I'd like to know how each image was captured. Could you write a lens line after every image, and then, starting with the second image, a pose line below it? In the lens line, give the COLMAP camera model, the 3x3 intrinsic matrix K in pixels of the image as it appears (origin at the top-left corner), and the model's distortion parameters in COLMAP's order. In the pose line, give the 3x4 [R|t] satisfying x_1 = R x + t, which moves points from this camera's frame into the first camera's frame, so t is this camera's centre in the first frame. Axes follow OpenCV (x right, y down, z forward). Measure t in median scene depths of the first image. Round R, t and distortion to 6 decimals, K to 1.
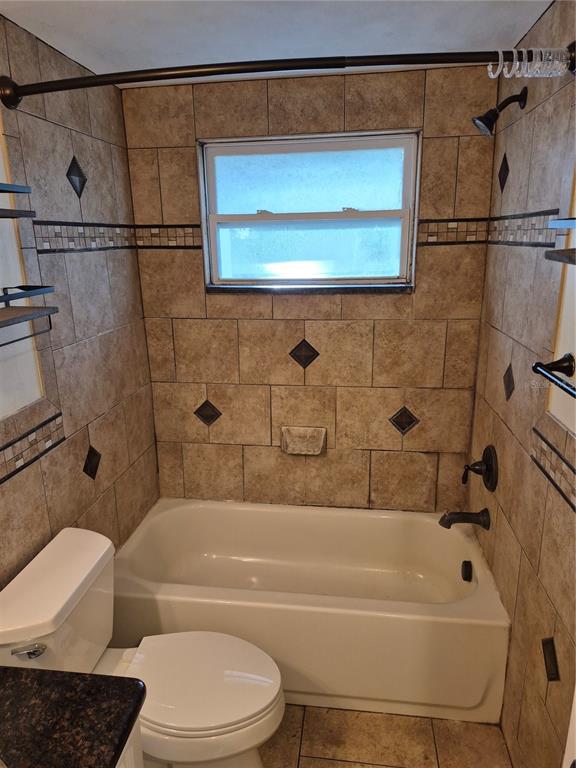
lens RADIAL K [[533.7, 0, 282.2], [0, 533.7, 391.4], [0, 0, 1]] dist [0.072430, -0.063205]
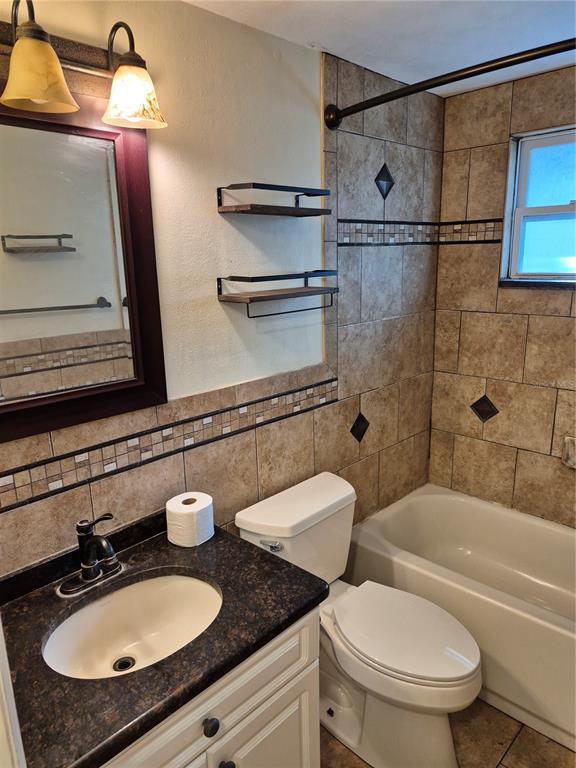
lens RADIAL K [[533.7, 0, 283.3], [0, 533.7, 390.2], [0, 0, 1]] dist [0.072430, -0.063205]
pose [[0.807256, 0.141541, -0.572979, 0.151236], [-0.153699, 0.987736, 0.027454, 0.043385], [0.569838, 0.065904, 0.819110, -0.040161]]
